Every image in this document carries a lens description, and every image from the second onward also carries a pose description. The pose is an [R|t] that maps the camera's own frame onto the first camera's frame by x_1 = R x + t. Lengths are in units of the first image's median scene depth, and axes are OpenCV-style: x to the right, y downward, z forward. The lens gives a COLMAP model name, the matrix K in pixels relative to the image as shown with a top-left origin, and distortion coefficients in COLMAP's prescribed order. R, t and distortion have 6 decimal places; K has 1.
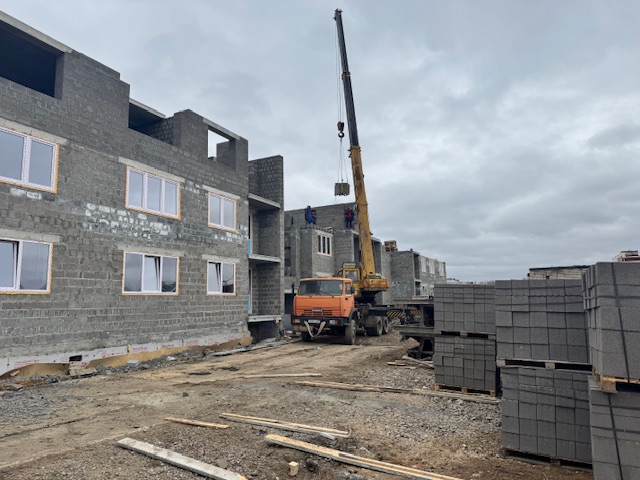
lens RADIAL K [[454.3, 0, 324.6], [0, 454.3, 241.1], [0, 0, 1]] dist [0.080189, -0.105674]
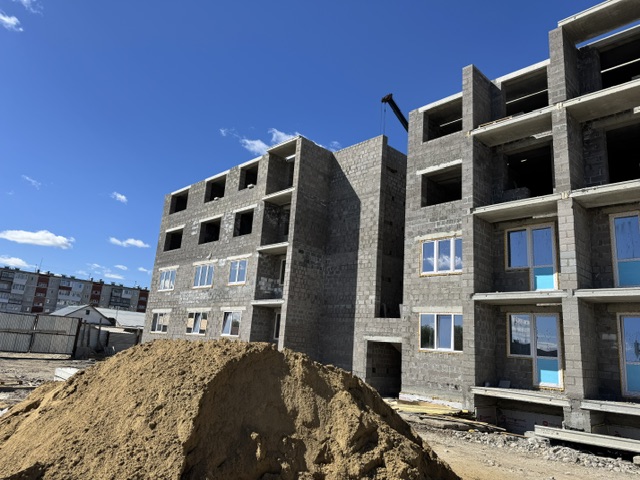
lens RADIAL K [[454.3, 0, 304.9], [0, 454.3, 241.2], [0, 0, 1]] dist [0.080189, -0.105674]
pose [[-0.346365, -0.241087, -0.906592, 1.174140], [0.044621, 0.961085, -0.272626, 0.278409], [0.937038, -0.134881, -0.322129, 2.108191]]
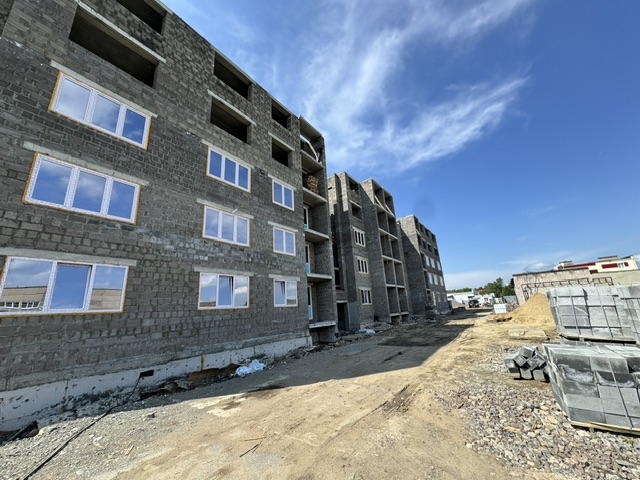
lens RADIAL K [[255.2, 0, 320.3], [0, 255.2, 237.5], [0, 0, 1]] dist [-0.004119, -0.000122]
pose [[0.986988, -0.082174, -0.138214, -0.027631], [0.062629, 0.988132, -0.140257, 0.043949], [0.148099, 0.129775, 0.980421, 0.388349]]
